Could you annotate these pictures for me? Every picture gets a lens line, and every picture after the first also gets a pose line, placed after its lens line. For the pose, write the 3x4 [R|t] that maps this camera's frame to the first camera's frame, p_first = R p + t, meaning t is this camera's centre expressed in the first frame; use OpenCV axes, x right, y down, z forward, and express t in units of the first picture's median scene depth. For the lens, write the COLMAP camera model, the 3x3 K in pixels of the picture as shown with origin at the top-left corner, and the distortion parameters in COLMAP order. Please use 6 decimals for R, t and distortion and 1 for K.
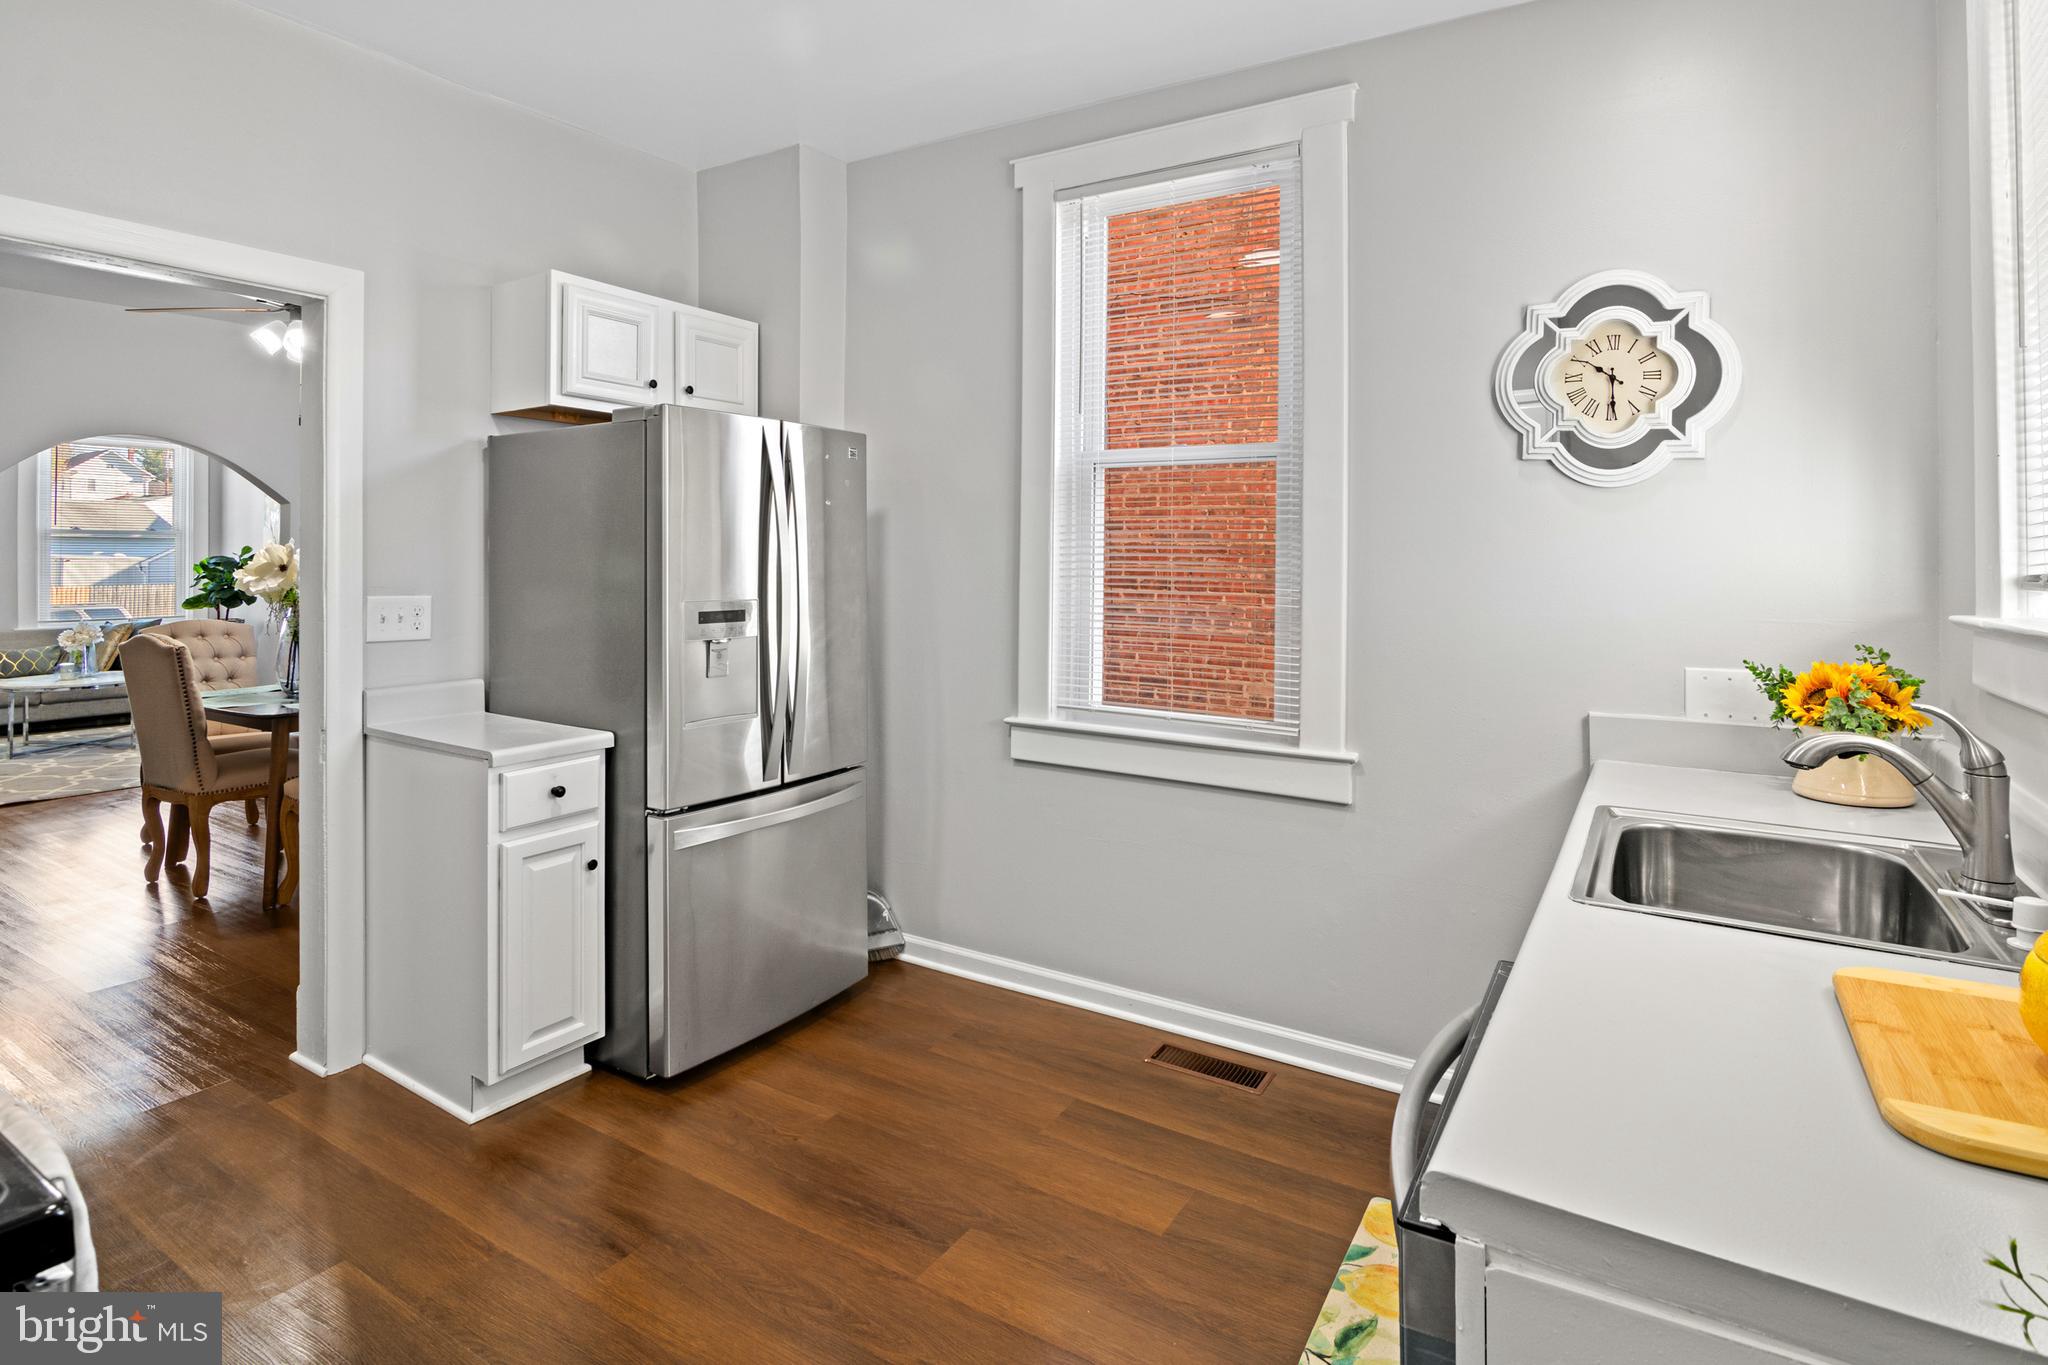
lens RADIAL K [[1020.1, 0, 1036.4], [0, 1020.1, 557.0], [0, 0, 1]] dist [0.001763, -0.013944]
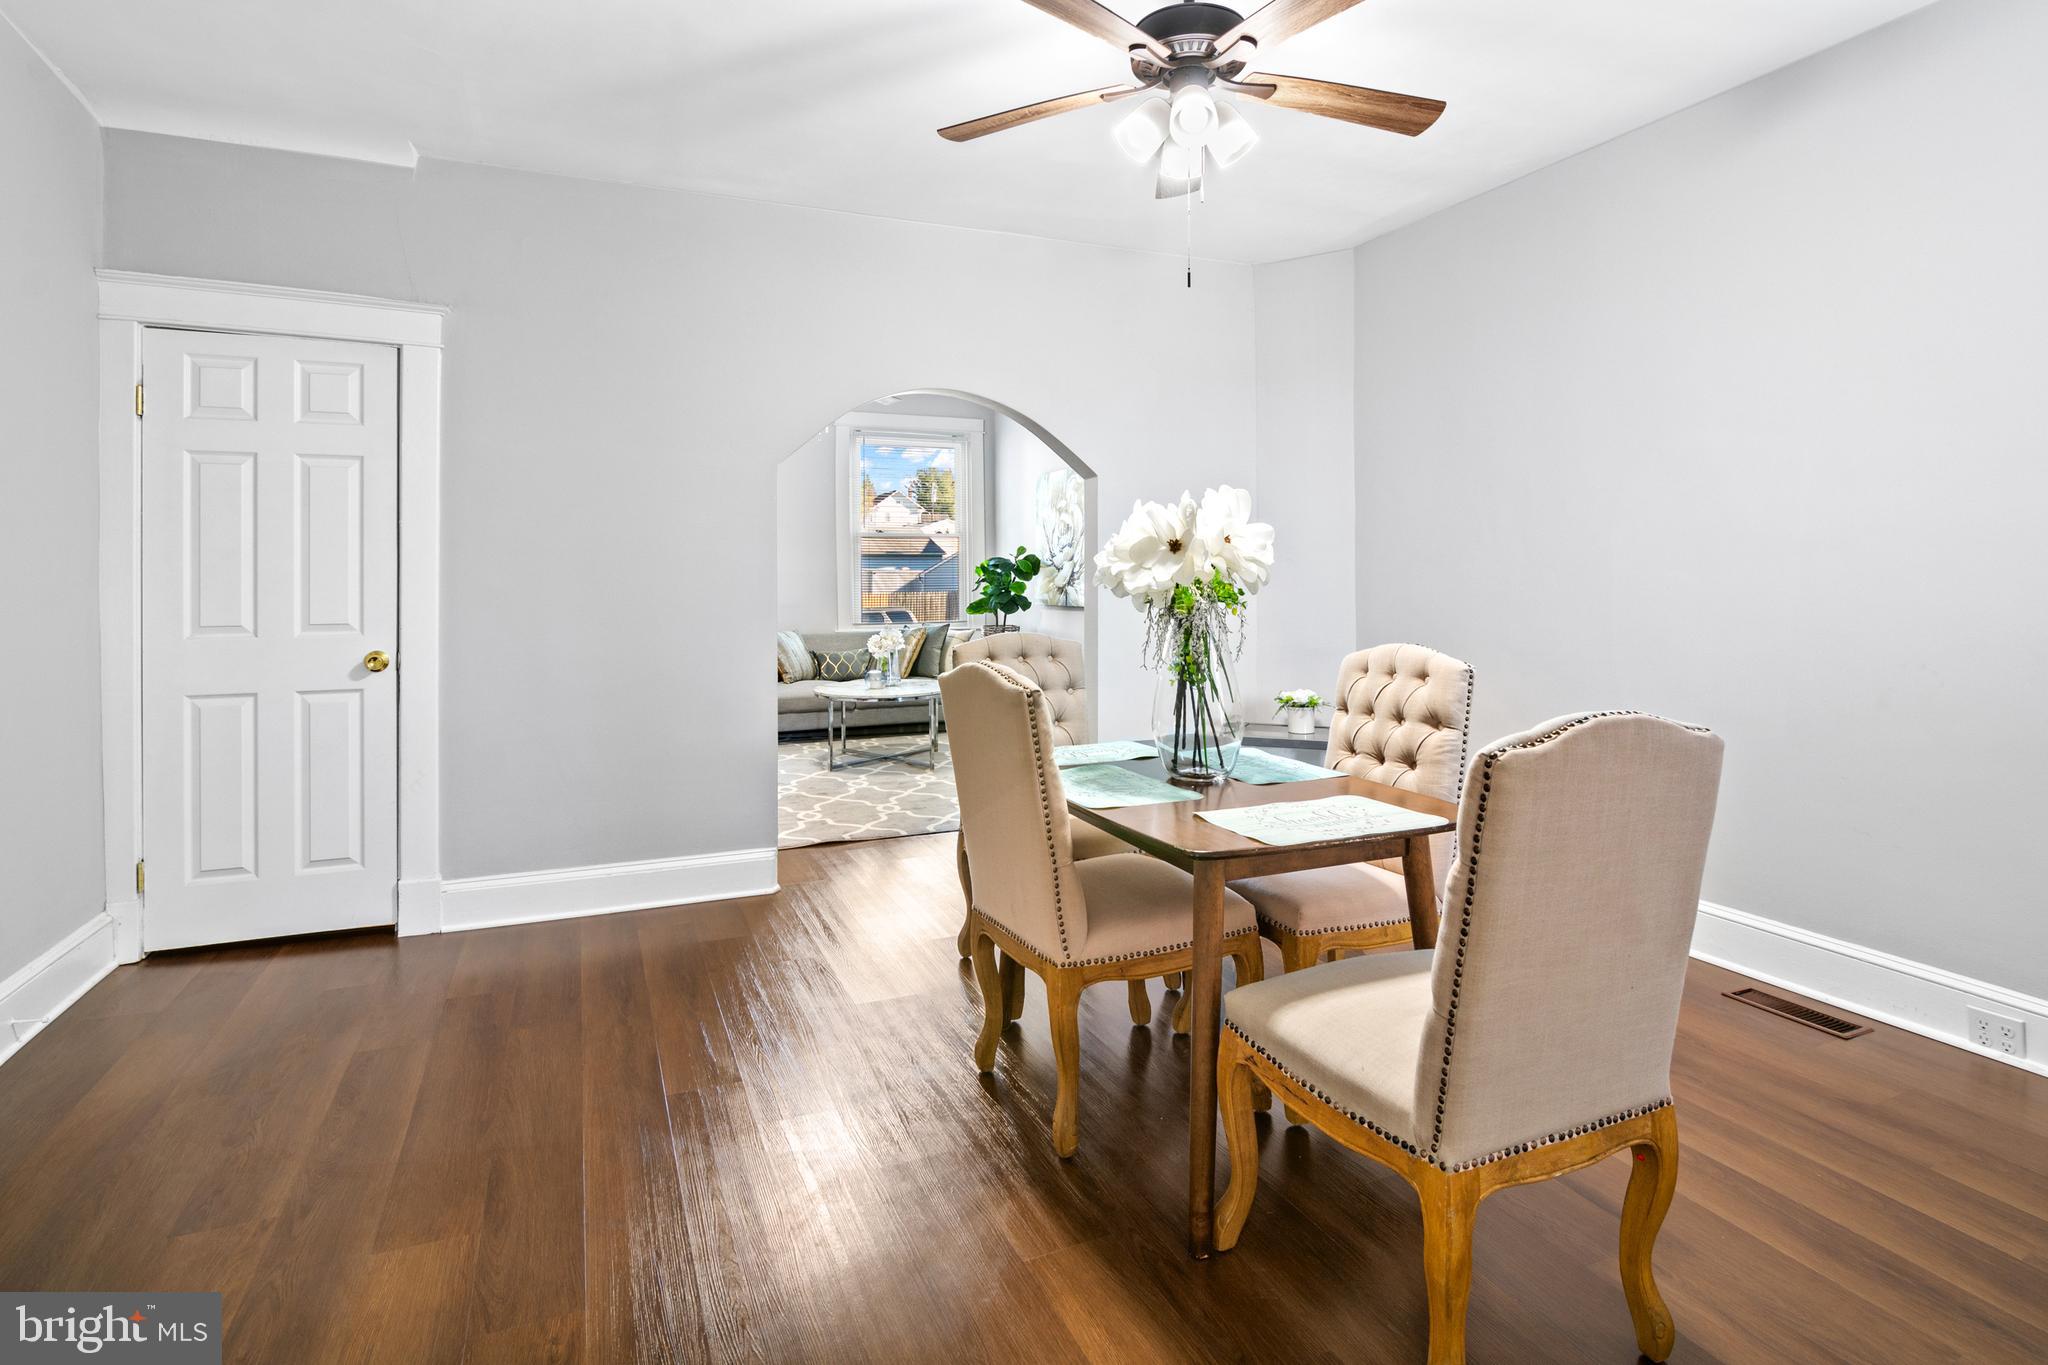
lens RADIAL K [[1022.3, 0, 1019.5], [0, 1022.3, 626.9], [0, 0, 1]] dist [0.004463, -0.007626]
pose [[0.811502, 0.023685, -0.583869, -0.284783], [0.010422, 0.998433, 0.054988, 0.013158], [0.584256, -0.050708, 0.809983, 0.297328]]
